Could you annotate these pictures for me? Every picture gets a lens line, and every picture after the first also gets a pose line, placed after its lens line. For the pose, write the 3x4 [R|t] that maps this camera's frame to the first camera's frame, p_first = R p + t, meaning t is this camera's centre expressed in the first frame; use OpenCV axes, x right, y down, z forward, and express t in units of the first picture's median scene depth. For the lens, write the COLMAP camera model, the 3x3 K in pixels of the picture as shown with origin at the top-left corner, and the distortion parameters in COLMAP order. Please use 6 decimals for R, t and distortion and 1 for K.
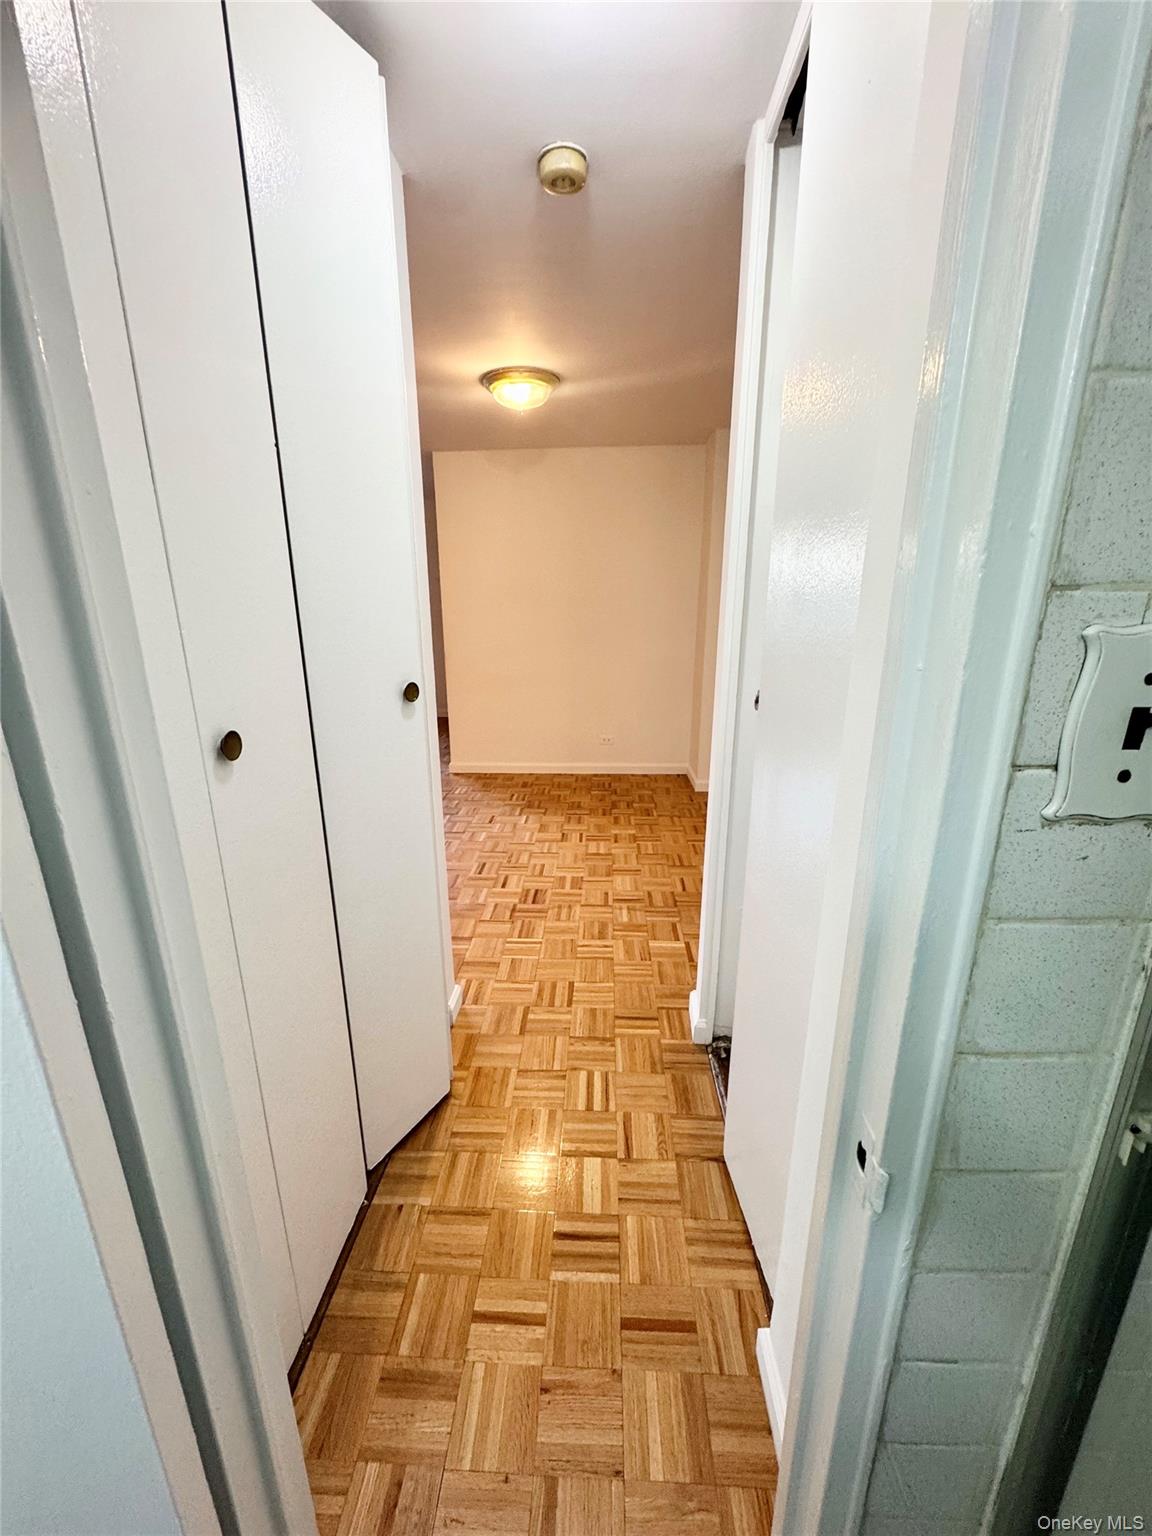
lens RADIAL K [[606.9, 0, 576.0], [0, 606.9, 768.0], [0, 0, 1]] dist [0.000436, 0.000009]
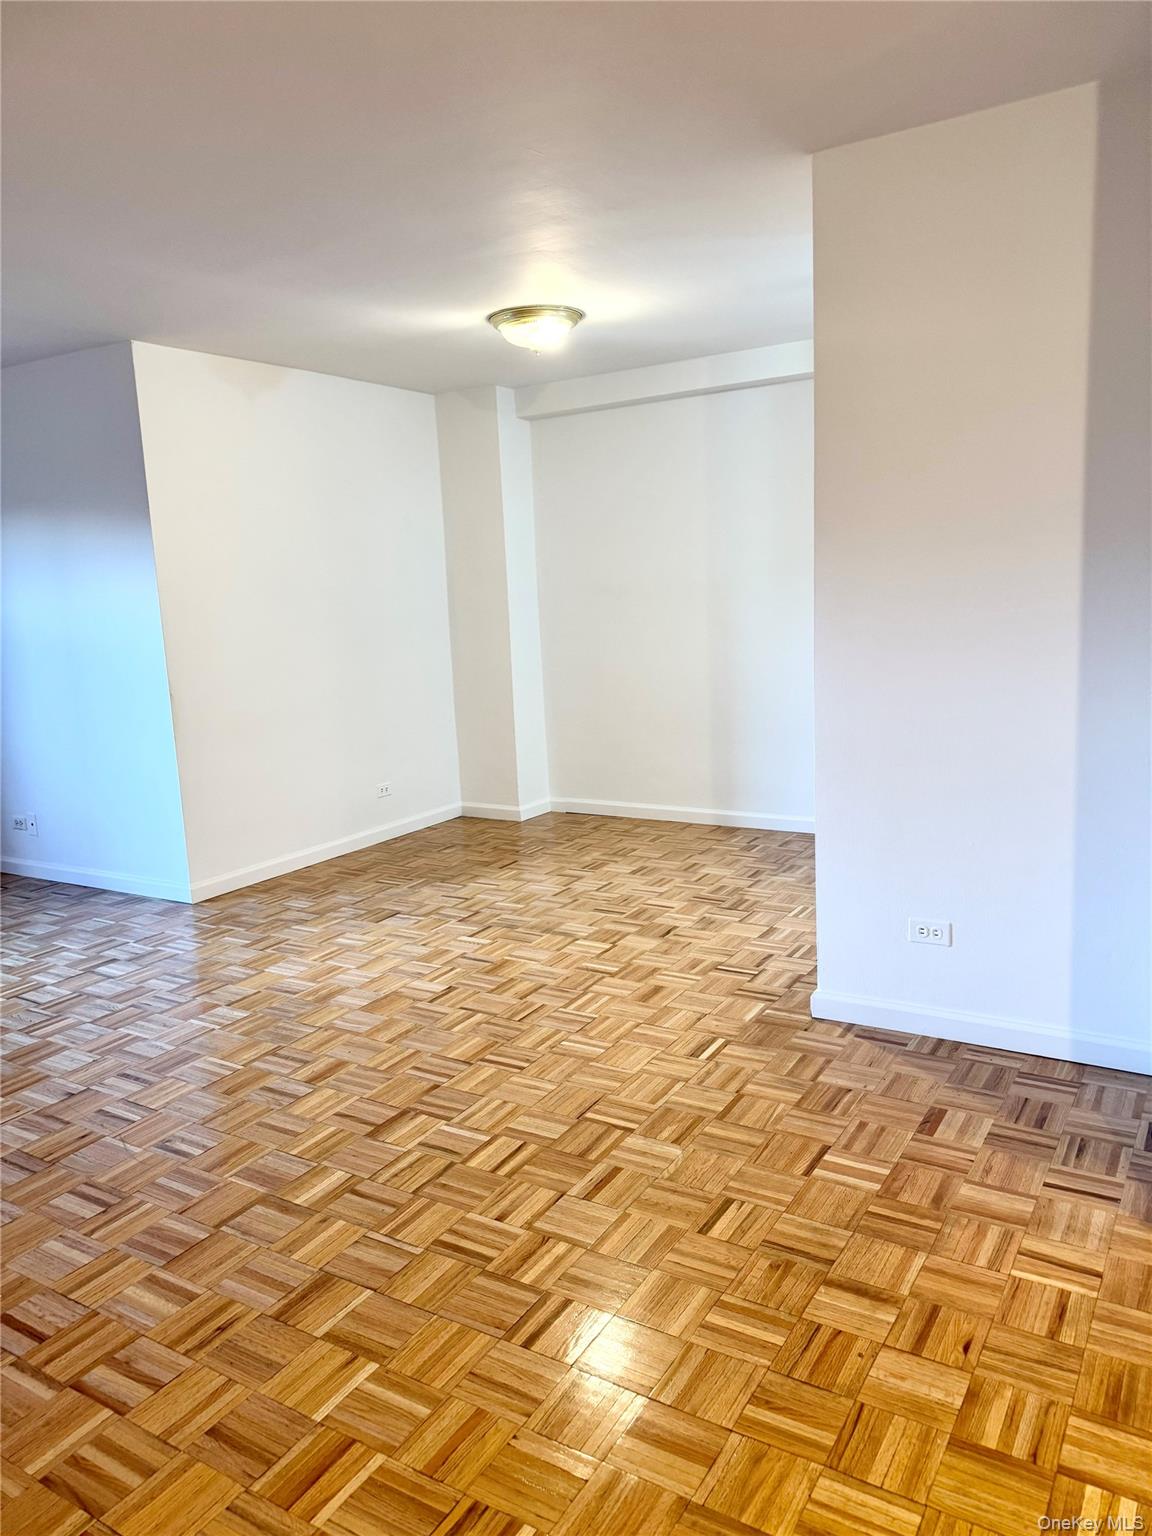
lens RADIAL K [[1073.5, 0, 576.0], [0, 1073.5, 768.0], [0, 0, 1]] dist [0.091836, -0.123557]
pose [[0.477832, -0.153953, 0.864855, -1.090920], [0.281748, 0.959369, 0.015112, -0.033398], [-0.832042, 0.236450, 0.501794, 0.257104]]
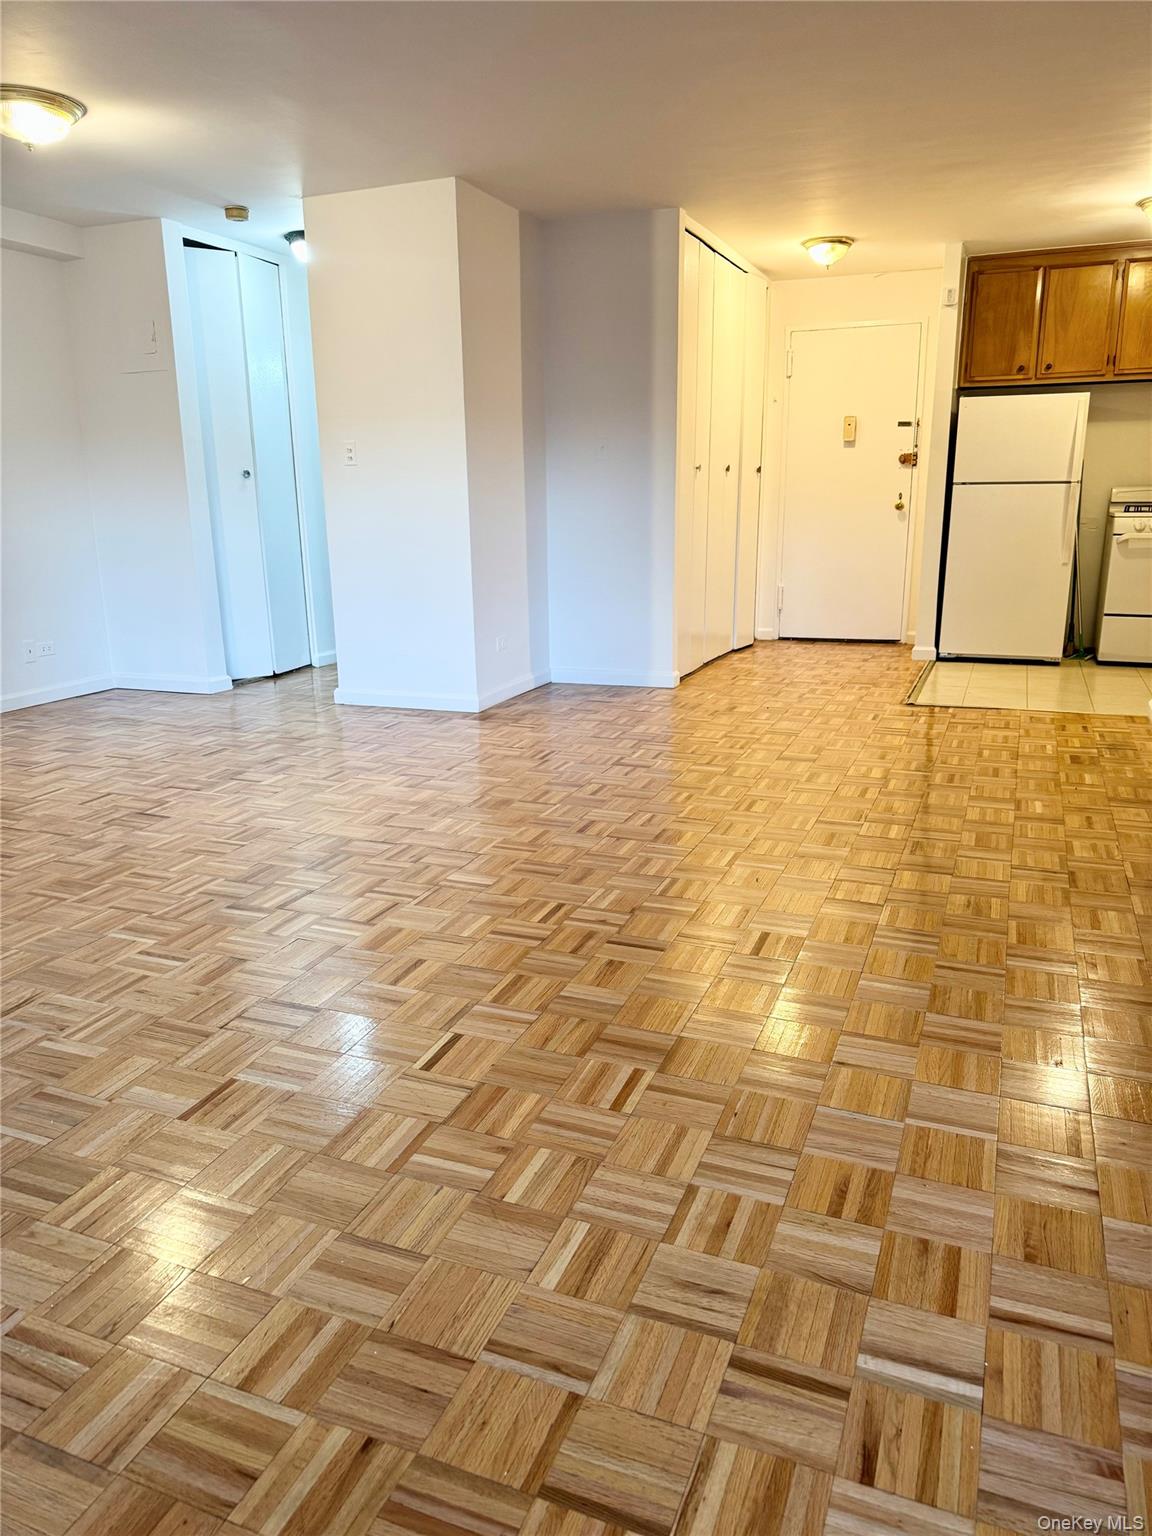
lens RADIAL K [[1073.5, 0, 576.0], [0, 1073.5, 768.0], [0, 0, 1]] dist [0.091836, -0.123557]
pose [[-0.945849, -0.055436, 0.319839, -0.876379], [0.114272, 0.865375, 0.487922, -0.377840], [-0.303829, 0.498049, -0.812179, 1.670979]]
